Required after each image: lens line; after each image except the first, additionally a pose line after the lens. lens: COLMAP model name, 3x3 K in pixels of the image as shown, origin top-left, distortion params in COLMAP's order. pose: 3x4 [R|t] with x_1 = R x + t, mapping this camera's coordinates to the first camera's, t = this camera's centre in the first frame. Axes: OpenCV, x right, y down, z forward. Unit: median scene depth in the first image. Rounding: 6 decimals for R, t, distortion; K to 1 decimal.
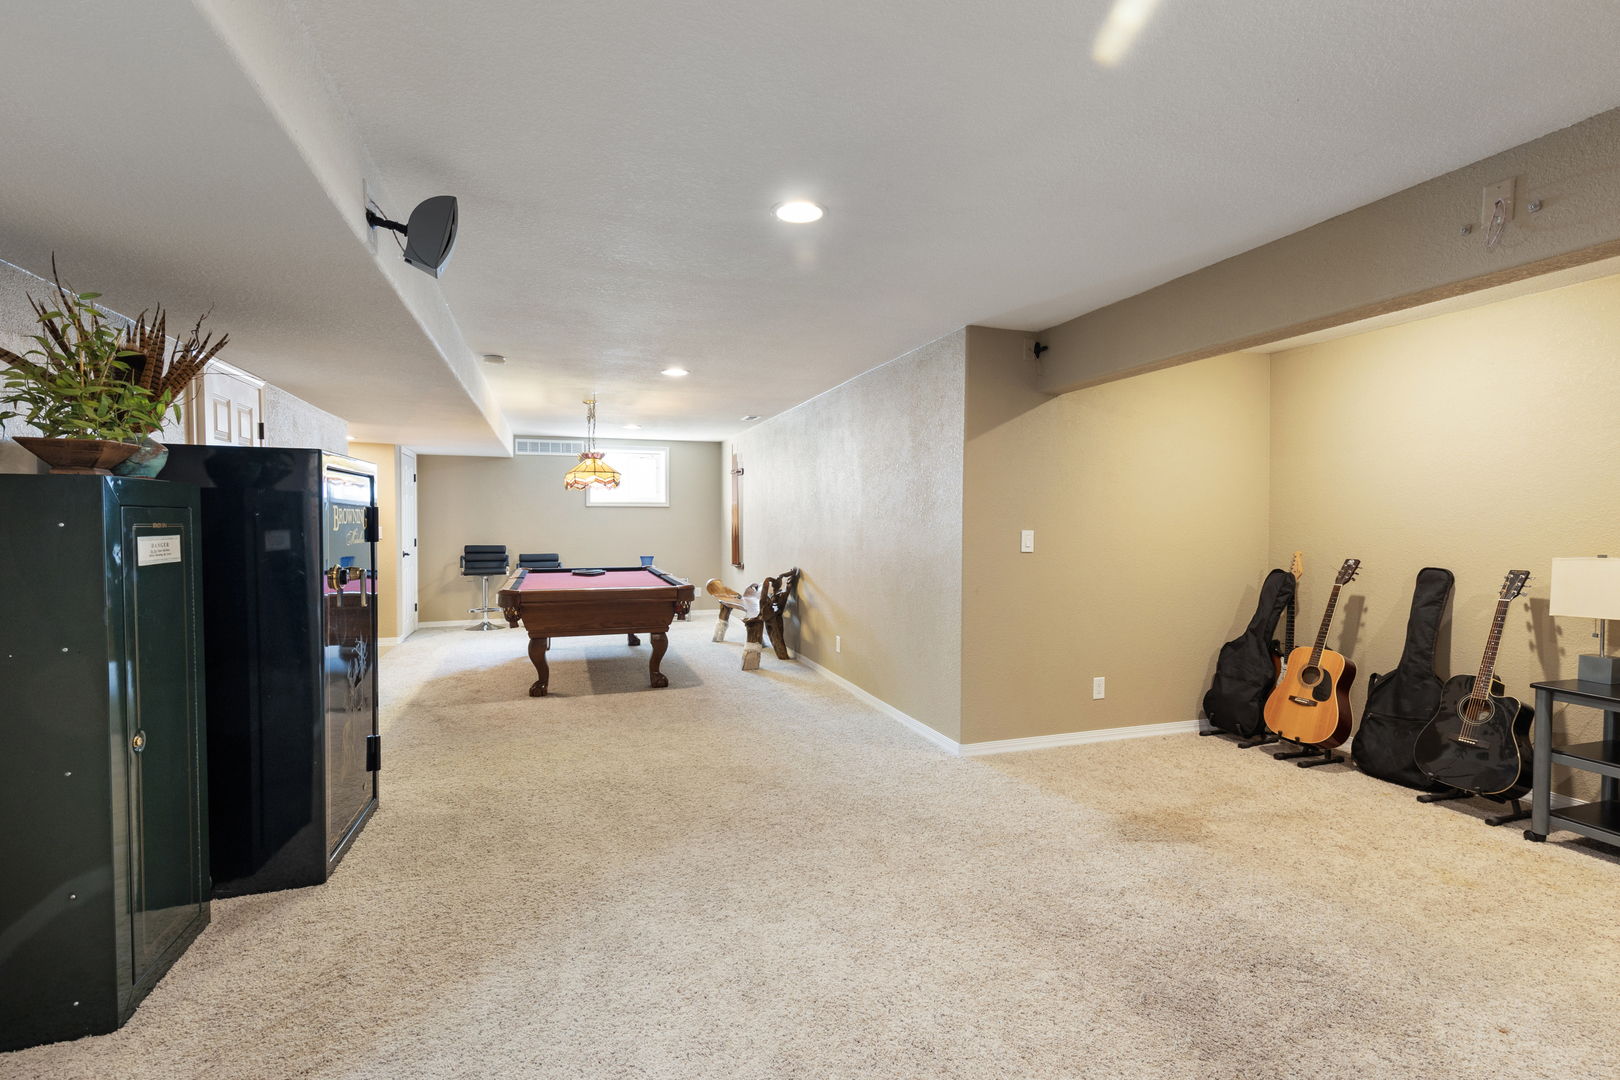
lens RADIAL K [[755.1, 0, 805.1], [0, 755.1, 543.6], [0, 0, 1]] dist [0.007260, -0.000899]
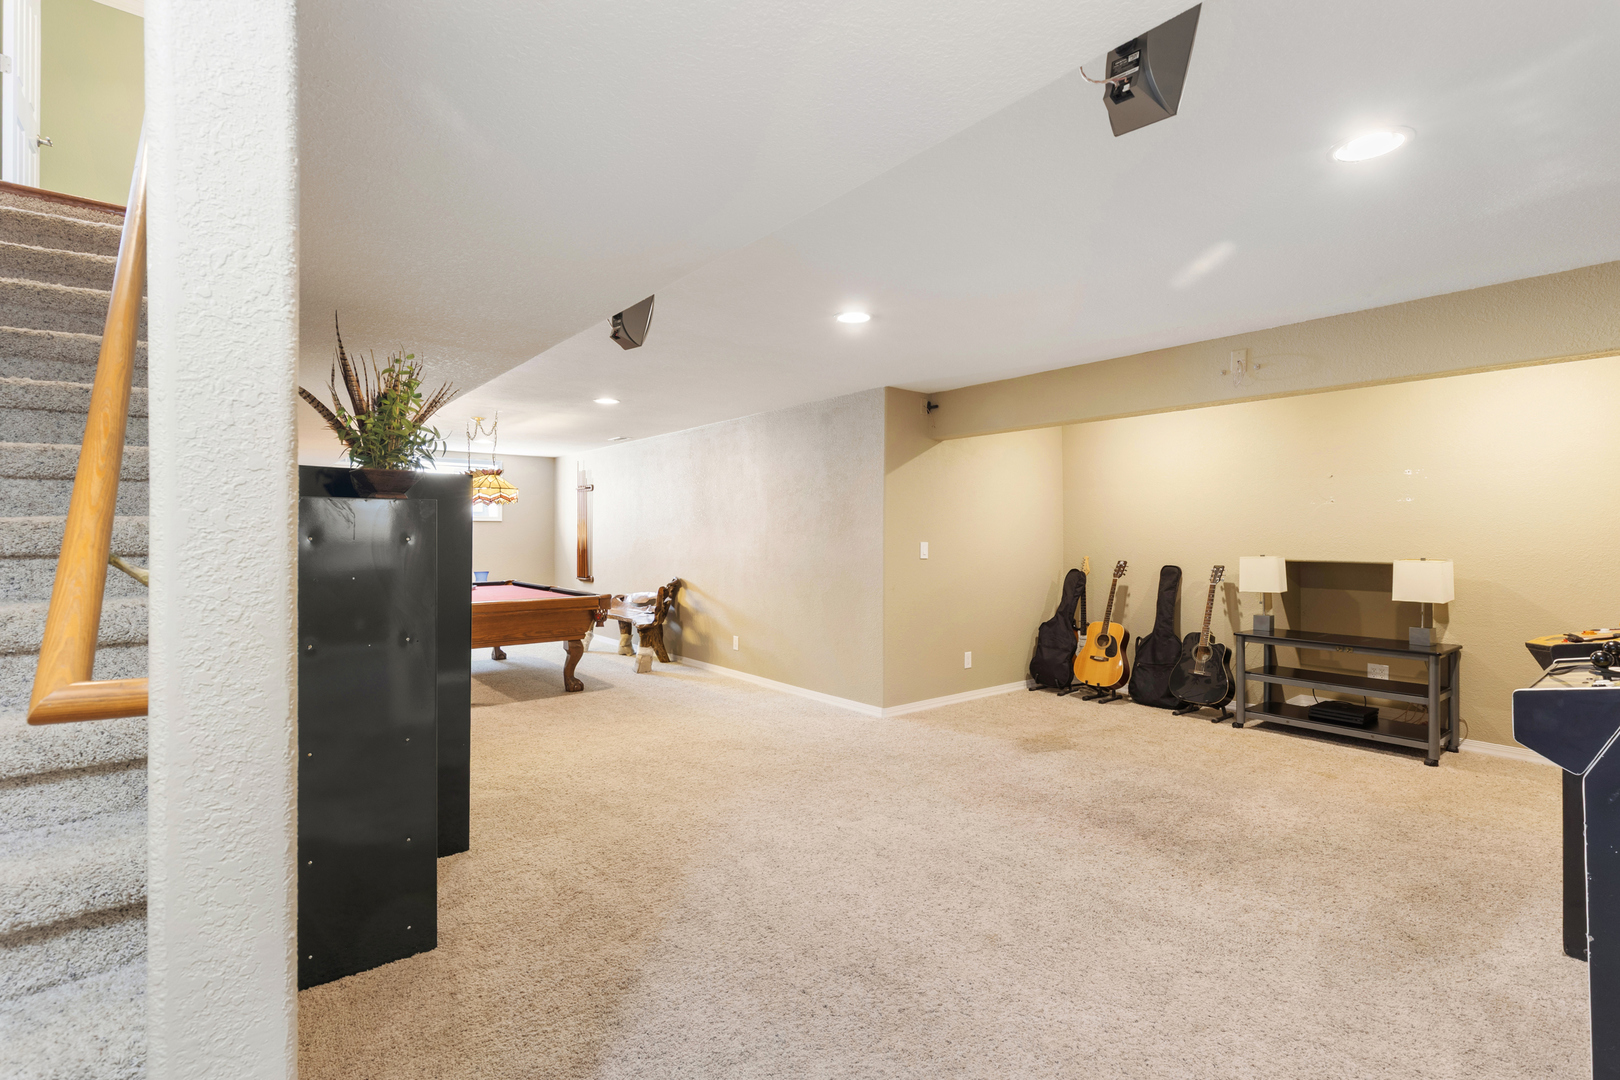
lens RADIAL K [[755.1, 0, 817.3], [0, 755.1, 533.7], [0, 0, 1]] dist [0.007260, -0.000899]
pose [[0.938032, 0.000767, 0.346547, -0.363411], [0.010640, 0.999462, -0.031011, 0.007261], [-0.346385, 0.032777, 0.937520, -0.186834]]
